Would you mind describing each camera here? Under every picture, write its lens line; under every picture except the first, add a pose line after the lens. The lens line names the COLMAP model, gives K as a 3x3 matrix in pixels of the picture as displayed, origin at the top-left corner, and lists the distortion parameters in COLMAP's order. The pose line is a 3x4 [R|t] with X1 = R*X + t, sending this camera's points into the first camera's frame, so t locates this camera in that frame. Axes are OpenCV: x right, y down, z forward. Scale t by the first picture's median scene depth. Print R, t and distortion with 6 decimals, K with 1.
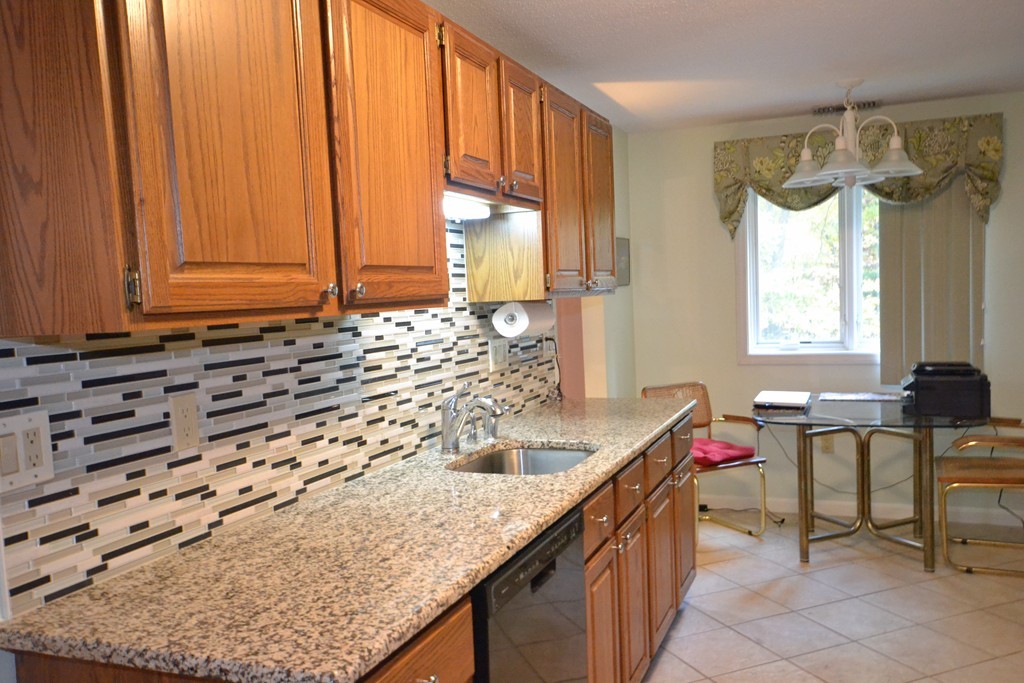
lens RADIAL K [[845.7, 0, 512.5], [0, 845.7, 345.6], [0, 0, 1]] dist [0.005952, 0.003196]
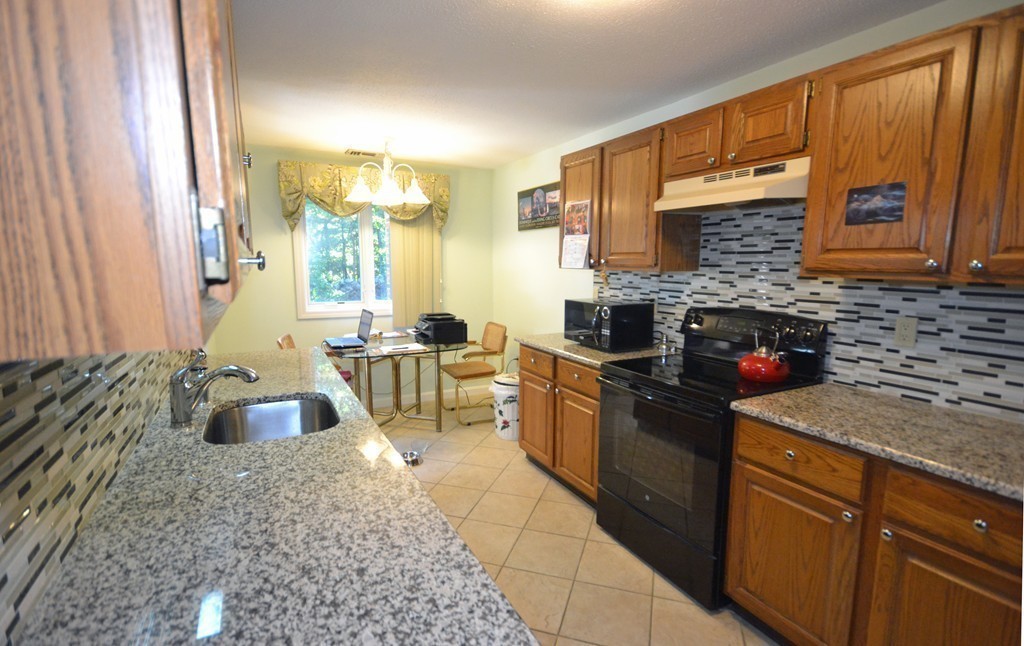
lens RADIAL K [[488.4, 0, 511.2], [0, 488.4, 325.4], [0, 0, 1]] dist [0.000888, -0.000239]
pose [[0.647256, -0.055643, 0.760239, -0.373923], [0.016971, 0.998137, 0.058606, -0.026597], [-0.762084, -0.025031, 0.646994, 0.494408]]
